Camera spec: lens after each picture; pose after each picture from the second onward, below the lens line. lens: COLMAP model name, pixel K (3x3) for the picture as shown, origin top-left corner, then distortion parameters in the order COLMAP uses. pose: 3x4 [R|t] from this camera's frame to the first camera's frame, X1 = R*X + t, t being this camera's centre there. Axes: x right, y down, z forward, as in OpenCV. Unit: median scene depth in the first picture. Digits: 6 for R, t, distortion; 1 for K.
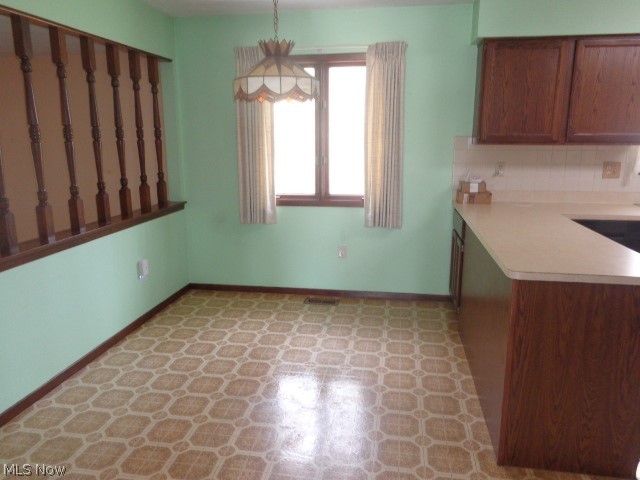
lens RADIAL K [[480.7, 0, 320.0], [0, 480.7, 240.0], [0, 0, 1]] dist [0.003315, -0.002490]
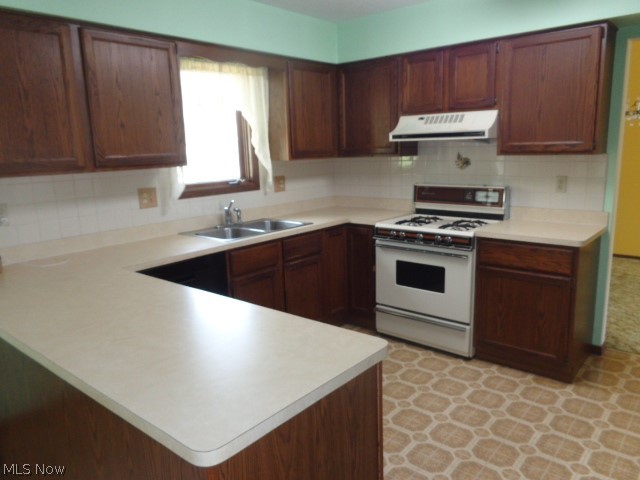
lens RADIAL K [[480.7, 0, 320.0], [0, 480.7, 240.0], [0, 0, 1]] dist [0.003315, -0.002490]
pose [[0.519751, -0.179818, 0.835179, 0.060251], [0.217995, 0.973151, 0.073861, -0.078377], [-0.826037, 0.143676, 0.544995, 0.343742]]
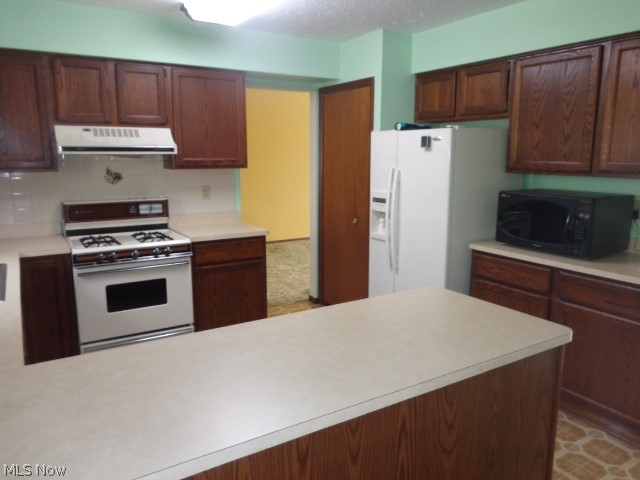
lens RADIAL K [[480.7, 0, 320.0], [0, 480.7, 240.0], [0, 0, 1]] dist [0.003315, -0.002490]
pose [[-0.651887, -0.132854, 0.746588, 0.052091], [0.169274, 0.934198, 0.314041, -0.206272], [-0.739182, 0.331097, -0.586503, 0.892878]]
